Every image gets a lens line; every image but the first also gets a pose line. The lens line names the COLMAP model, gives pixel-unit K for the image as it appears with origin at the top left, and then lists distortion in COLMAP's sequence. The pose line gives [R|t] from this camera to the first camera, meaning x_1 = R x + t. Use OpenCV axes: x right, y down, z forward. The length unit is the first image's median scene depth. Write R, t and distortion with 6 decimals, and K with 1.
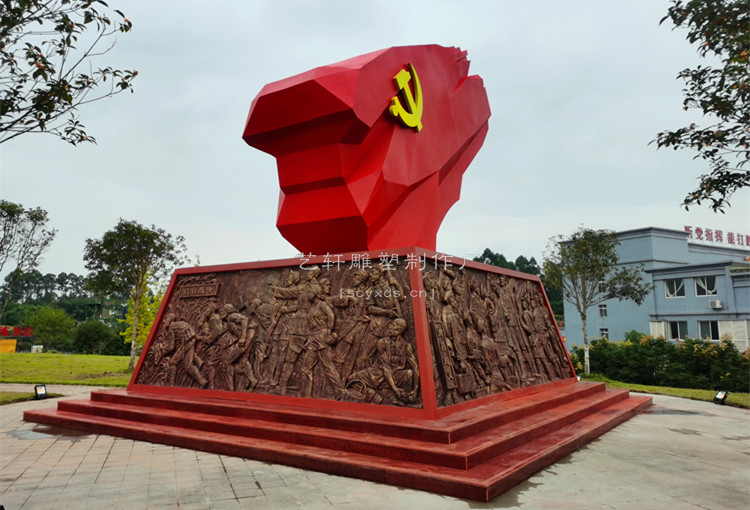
lens RADIAL K [[581.6, 0, 375.0], [0, 581.6, 255.0], [0, 0, 1]] dist [0.068396, -0.002287]
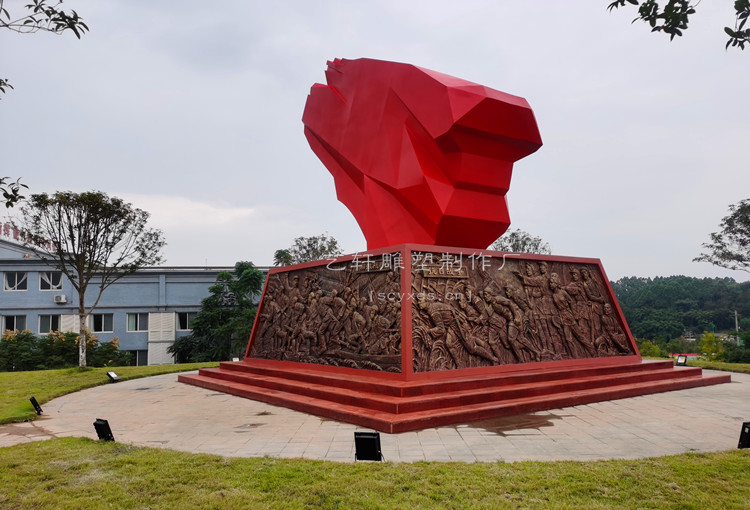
lens RADIAL K [[581.6, 0, 375.0], [0, 581.6, 255.0], [0, 0, 1]] dist [0.068396, -0.002287]
pose [[0.337129, 0.095287, 0.936624, -1.374380], [-0.100902, 0.992792, -0.064682, 0.117472], [-0.936036, -0.072701, 0.344313, 0.844241]]
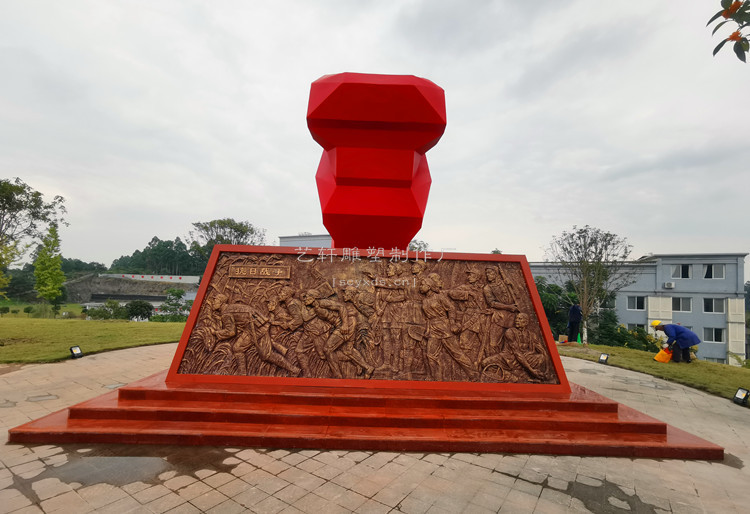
lens RADIAL K [[367.8, 0, 372.3], [0, 367.8, 276.7], [0, 0, 1]] dist [-0.039181, 0.039498]
pose [[0.802179, 0.052039, 0.594811, -0.550252], [-0.105766, 0.992825, 0.055779, 0.018015], [-0.587641, -0.107656, 0.801928, 0.458509]]
